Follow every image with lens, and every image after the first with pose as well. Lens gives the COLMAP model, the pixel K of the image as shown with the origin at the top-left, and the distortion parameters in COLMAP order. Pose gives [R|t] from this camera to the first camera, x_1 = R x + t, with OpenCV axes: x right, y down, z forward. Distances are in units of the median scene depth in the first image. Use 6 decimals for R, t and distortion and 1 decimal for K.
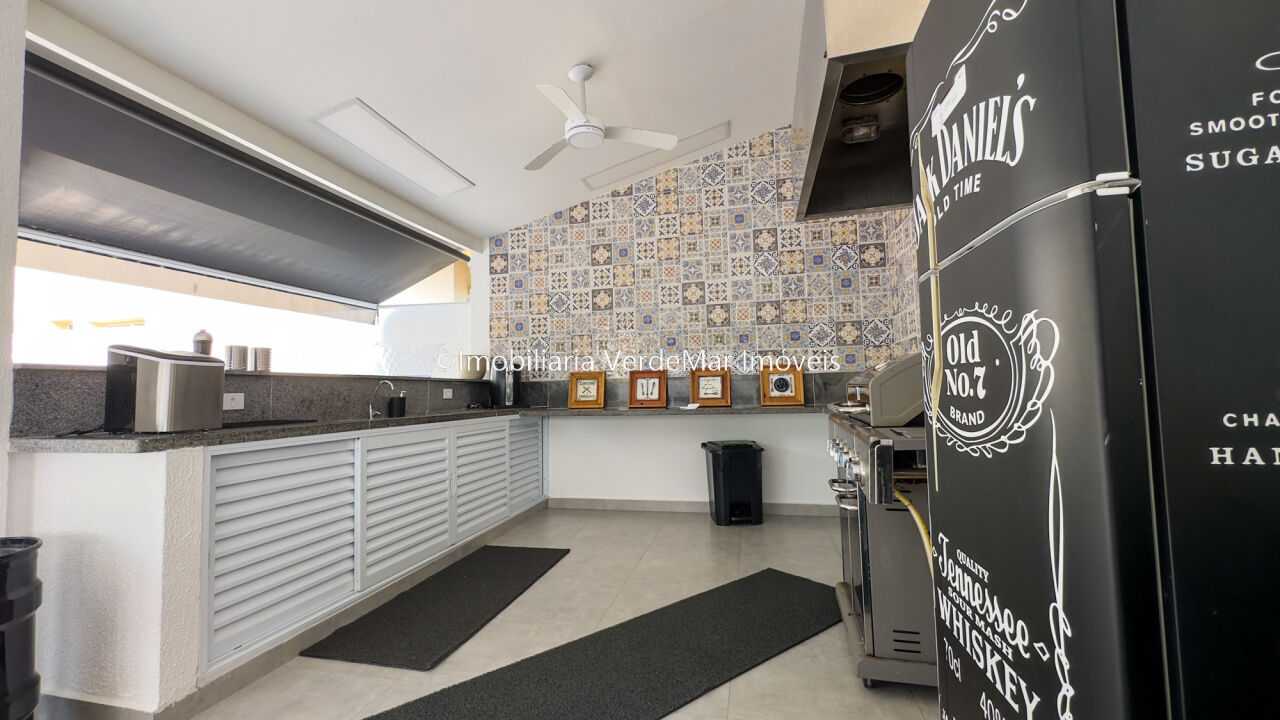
lens RADIAL K [[512.8, 0, 640.0], [0, 512.8, 360.0], [0, 0, 1]] dist [0.000414, 0.000017]
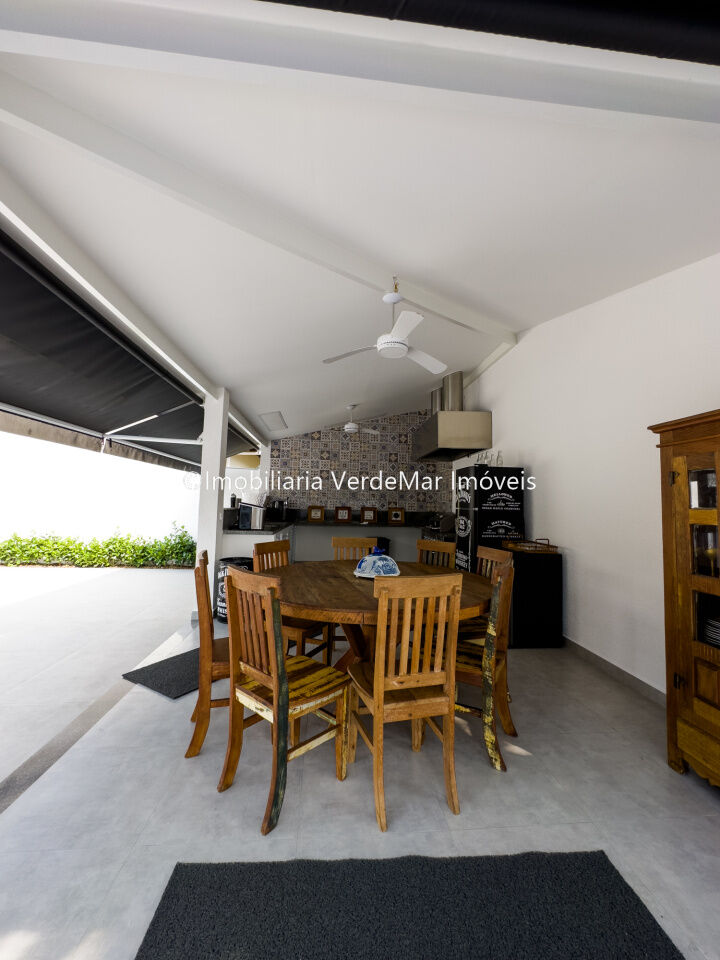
lens RADIAL K [[381.7, 0, 364.6], [0, 381.7, 481.0], [0, 0, 1]] dist [0.000360, 0.000217]
pose [[0.942349, 0.069412, 0.327353, -0.483706], [-0.069830, 0.997504, -0.010492, -0.088096], [-0.327264, -0.012972, 0.944844, -0.711682]]
